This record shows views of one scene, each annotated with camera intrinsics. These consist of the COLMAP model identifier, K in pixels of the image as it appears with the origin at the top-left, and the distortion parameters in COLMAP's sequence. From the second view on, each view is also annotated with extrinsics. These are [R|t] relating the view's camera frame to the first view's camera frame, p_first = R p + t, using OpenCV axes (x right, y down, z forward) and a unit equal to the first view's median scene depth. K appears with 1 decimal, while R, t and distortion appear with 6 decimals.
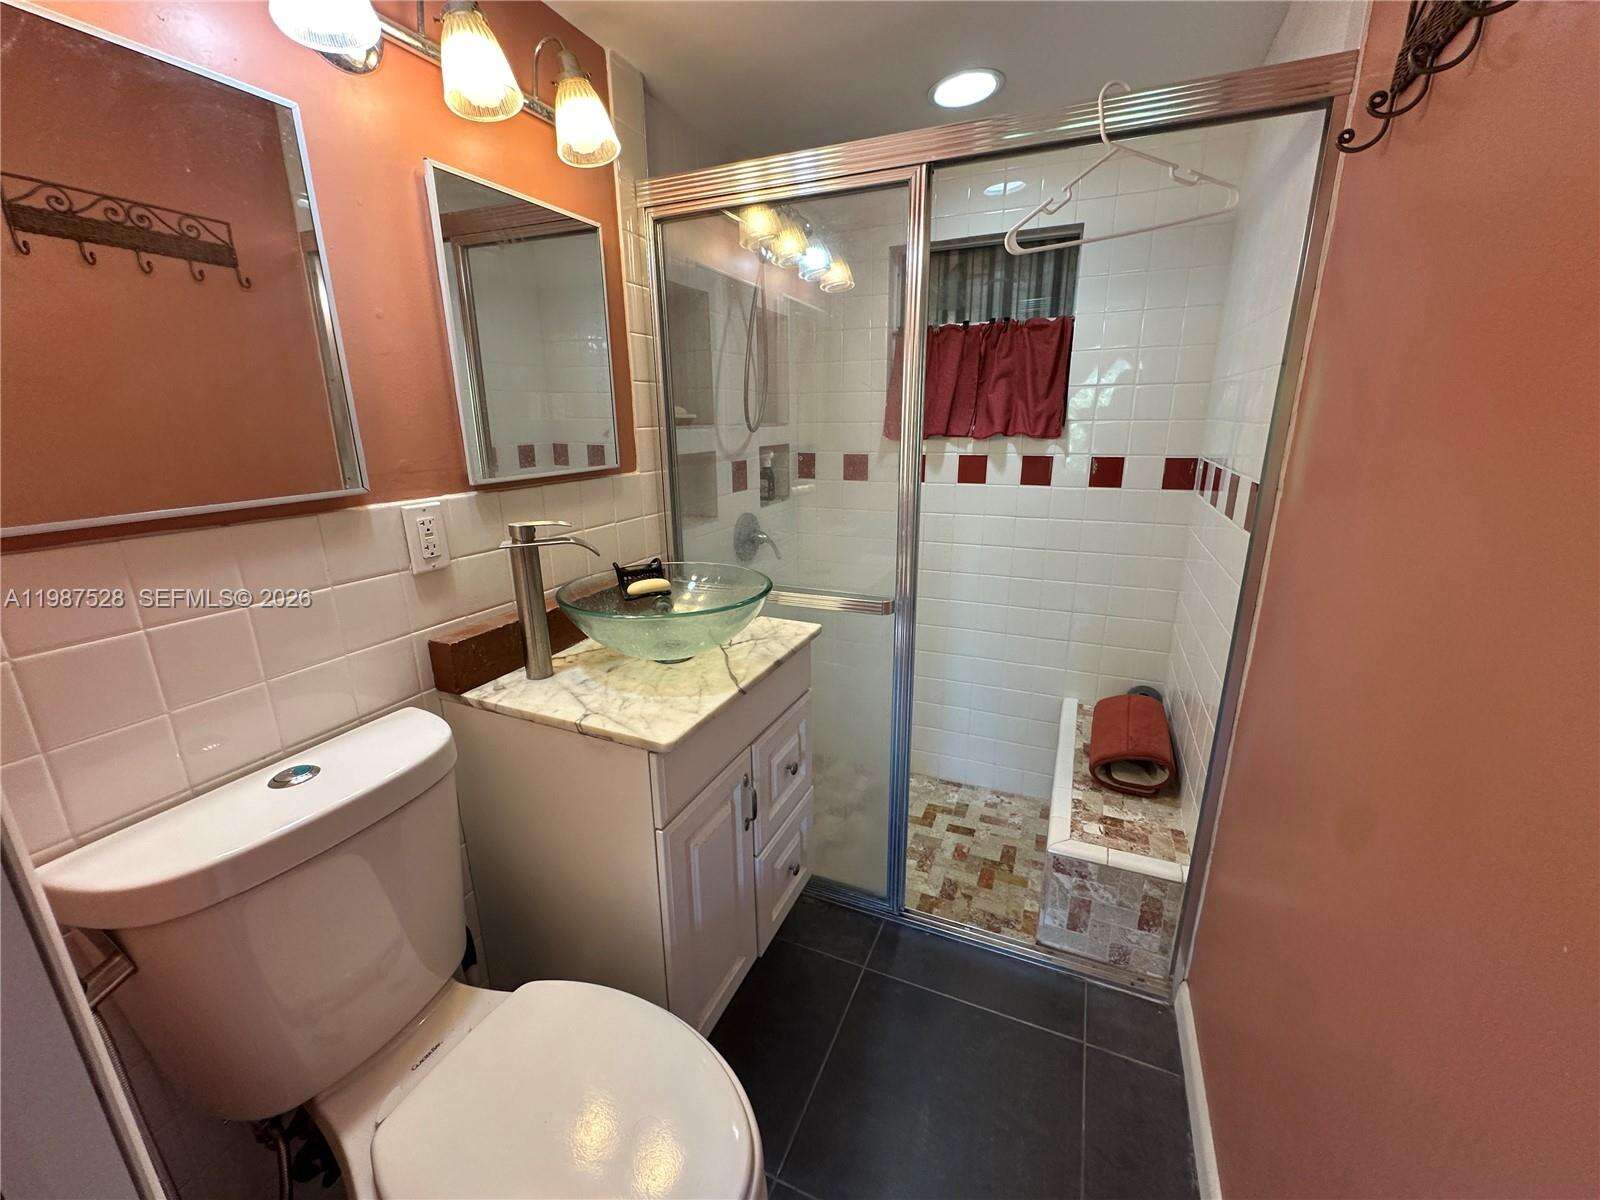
lens RADIAL K [[663.0, 0, 800.0], [0, 663.0, 600.0], [0, 0, 1]] dist [-0.001786, 0.000032]
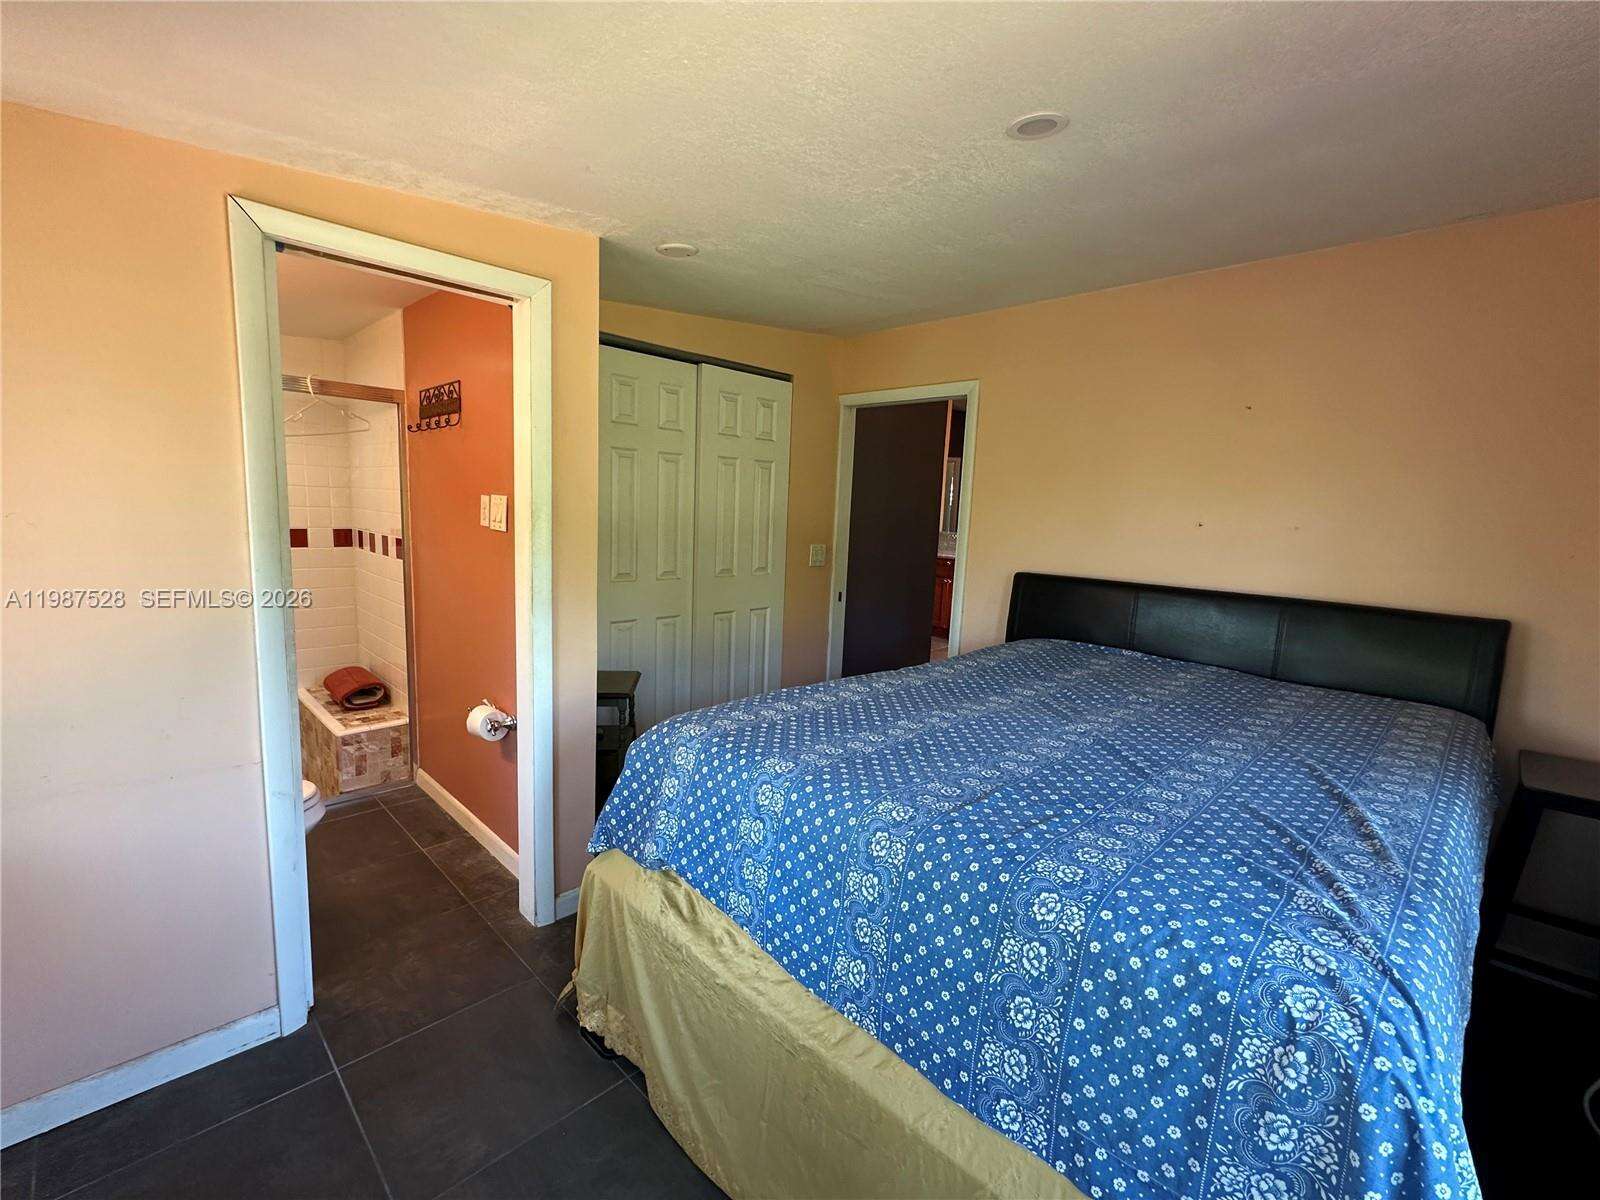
lens RADIAL K [[697.9, 0, 790.9], [0, 697.9, 599.5], [0, 0, 1]] dist [-0.003005, -0.000071]
pose [[0.373341, -0.108427, 0.921336, -0.898457], [0.213941, 0.976439, 0.028220, 0.218262], [-0.902688, 0.186576, 0.387742, -0.964234]]
